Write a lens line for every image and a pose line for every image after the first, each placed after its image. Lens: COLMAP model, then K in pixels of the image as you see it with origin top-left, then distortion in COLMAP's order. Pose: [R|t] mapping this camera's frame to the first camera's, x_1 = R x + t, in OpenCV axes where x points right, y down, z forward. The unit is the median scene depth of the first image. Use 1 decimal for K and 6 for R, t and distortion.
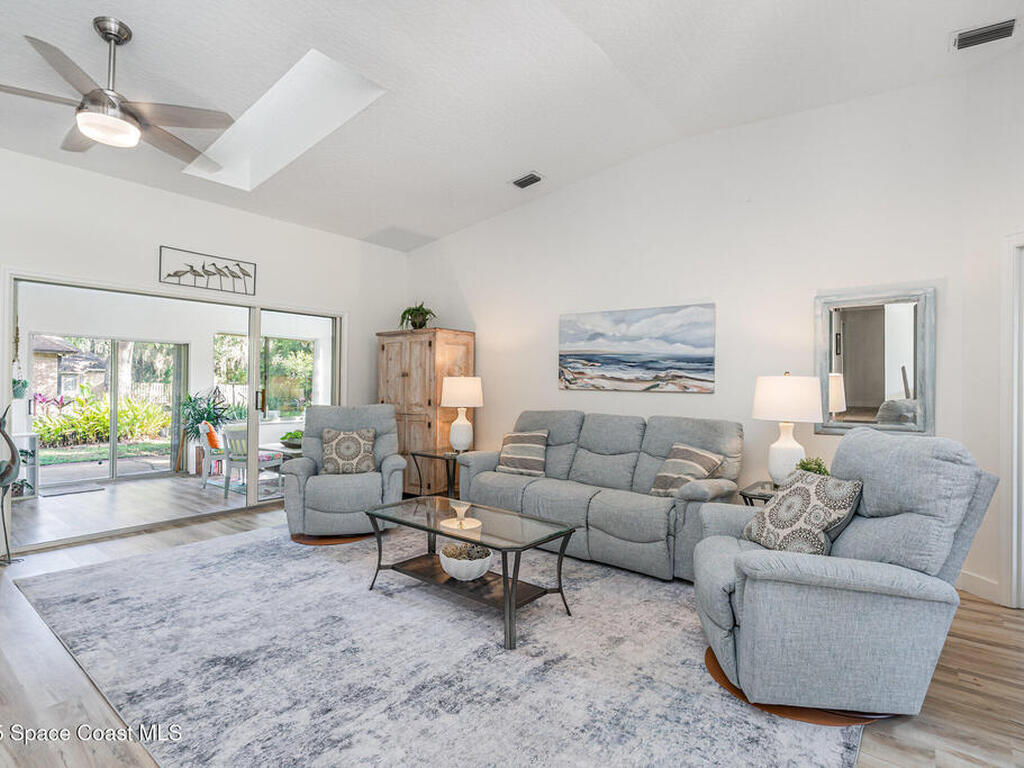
lens RADIAL K [[527.7, 0, 514.4], [0, 527.7, 385.9], [0, 0, 1]] dist [-0.005643, -0.000306]
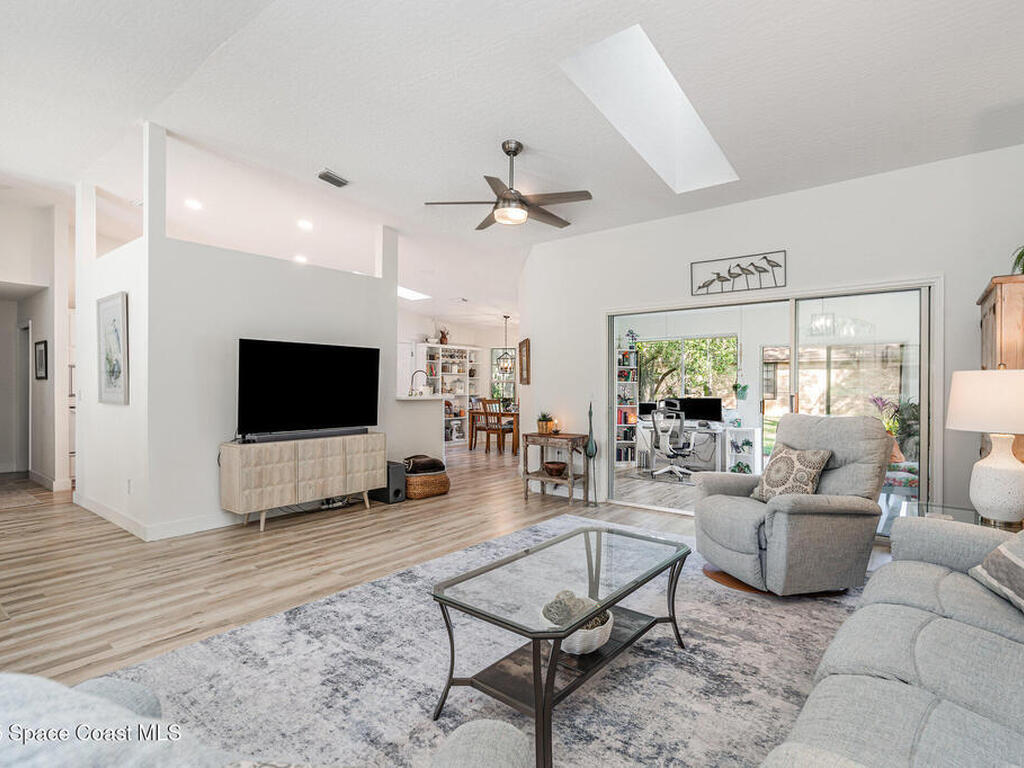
lens RADIAL K [[527.7, 0, 514.4], [0, 527.7, 385.9], [0, 0, 1]] dist [-0.005643, -0.000306]
pose [[-0.009638, -0.005038, -0.999941, 0.498328], [-0.001051, 0.999987, -0.005028, -0.000082], [0.999953, 0.001003, -0.009643, 0.707247]]
